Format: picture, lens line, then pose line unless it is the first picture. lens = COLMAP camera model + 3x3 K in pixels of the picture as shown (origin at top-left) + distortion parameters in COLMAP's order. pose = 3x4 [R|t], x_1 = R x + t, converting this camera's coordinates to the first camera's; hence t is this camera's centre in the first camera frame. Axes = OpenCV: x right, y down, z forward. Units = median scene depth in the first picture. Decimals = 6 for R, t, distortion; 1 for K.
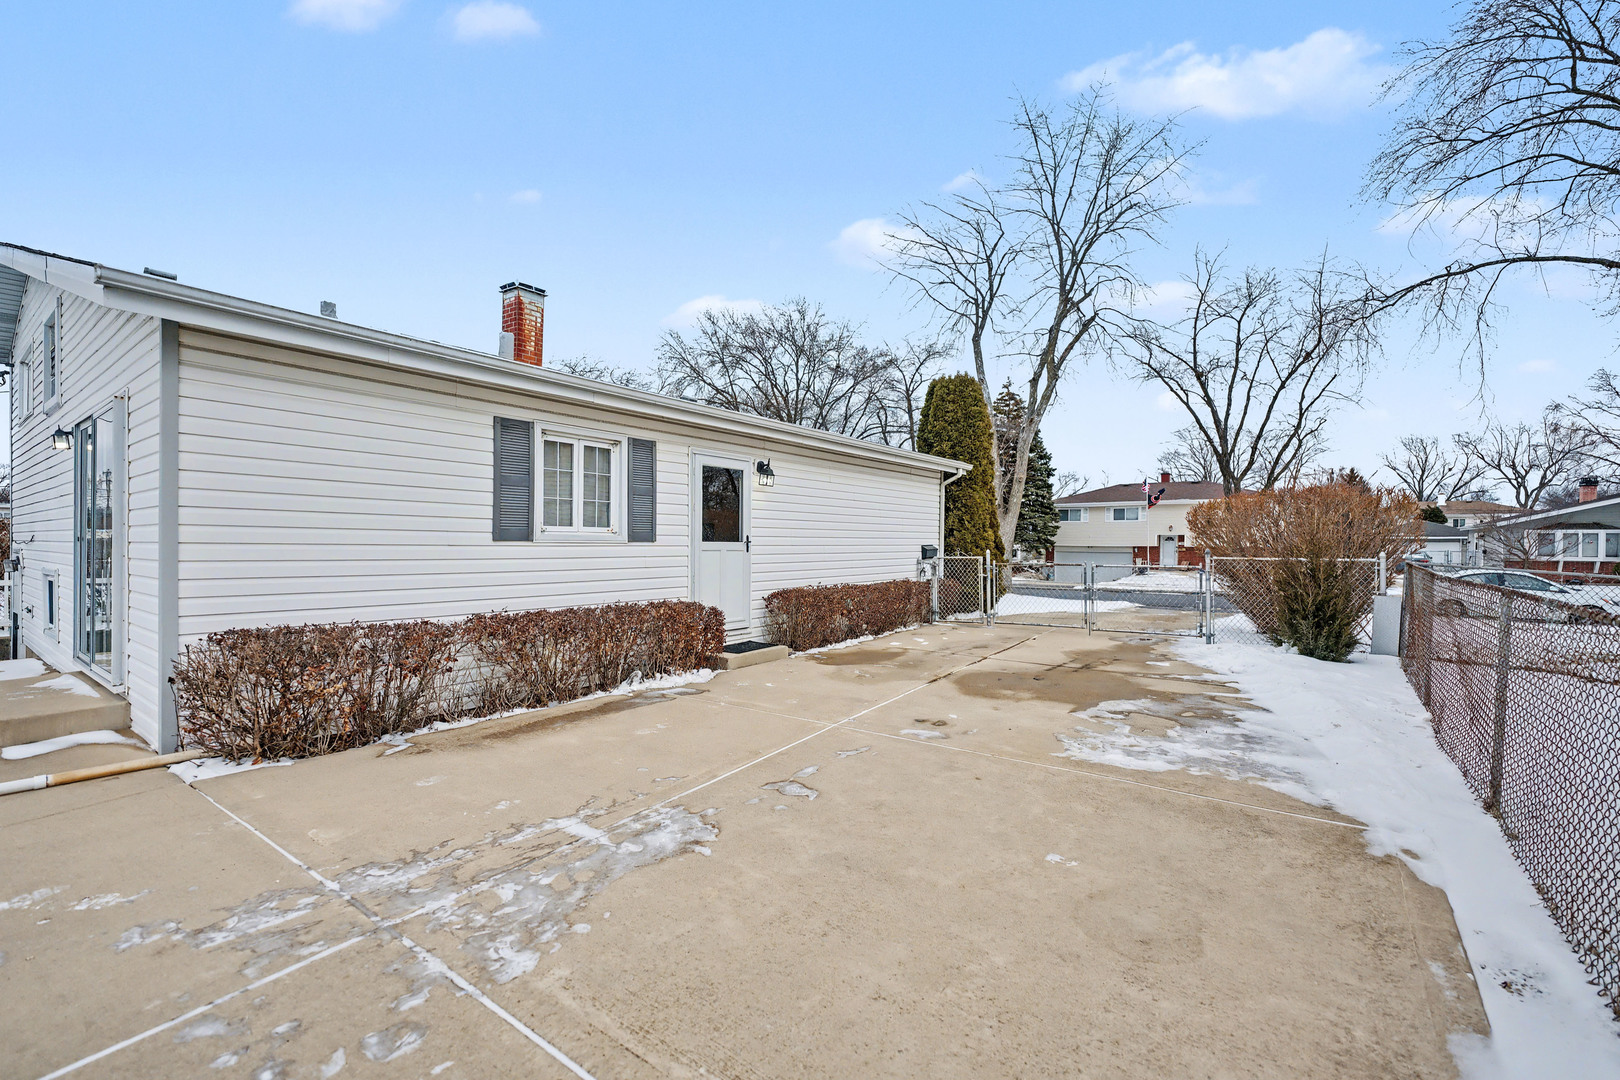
lens RADIAL K [[676.8, 0, 808.0], [0, 676.8, 538.8], [0, 0, 1]] dist [-0.001747, -0.000424]
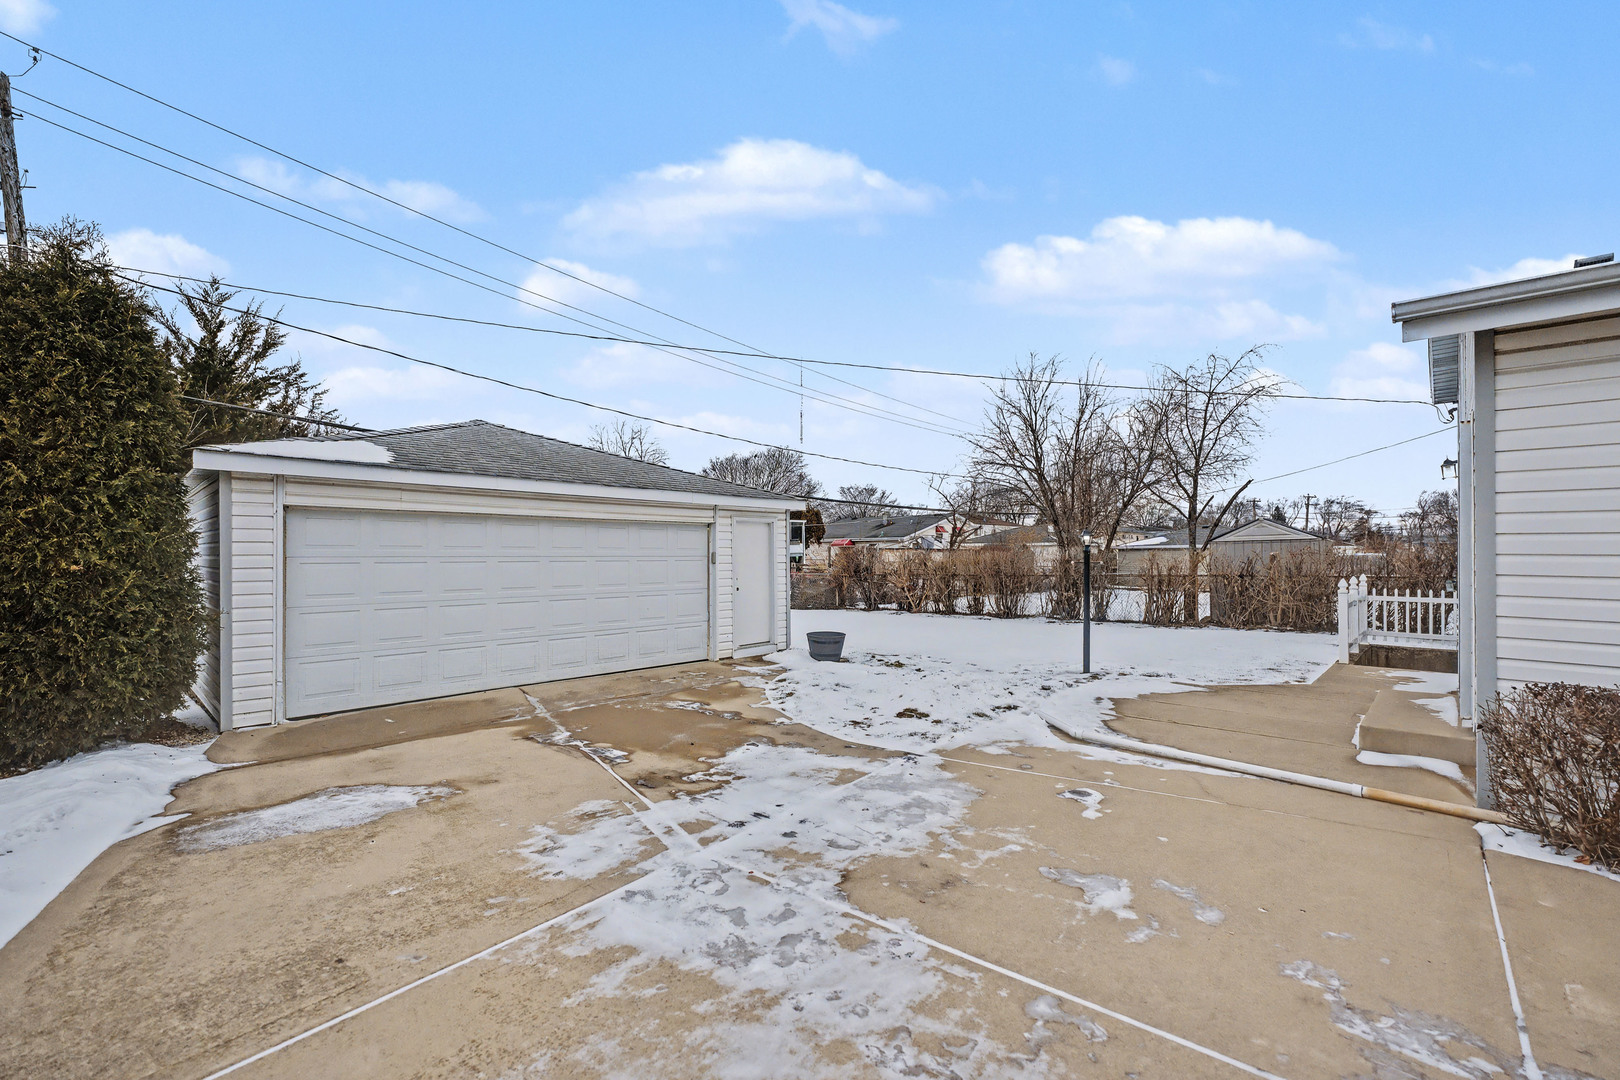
lens RADIAL K [[676.8, 0, 808.3], [0, 676.8, 546.0], [0, 0, 1]] dist [-0.001747, -0.000424]
pose [[-0.116969, -0.018098, -0.992971, 0.063472], [0.003569, 0.999820, -0.018643, -0.019484], [0.993129, -0.005724, -0.116883, 0.209819]]
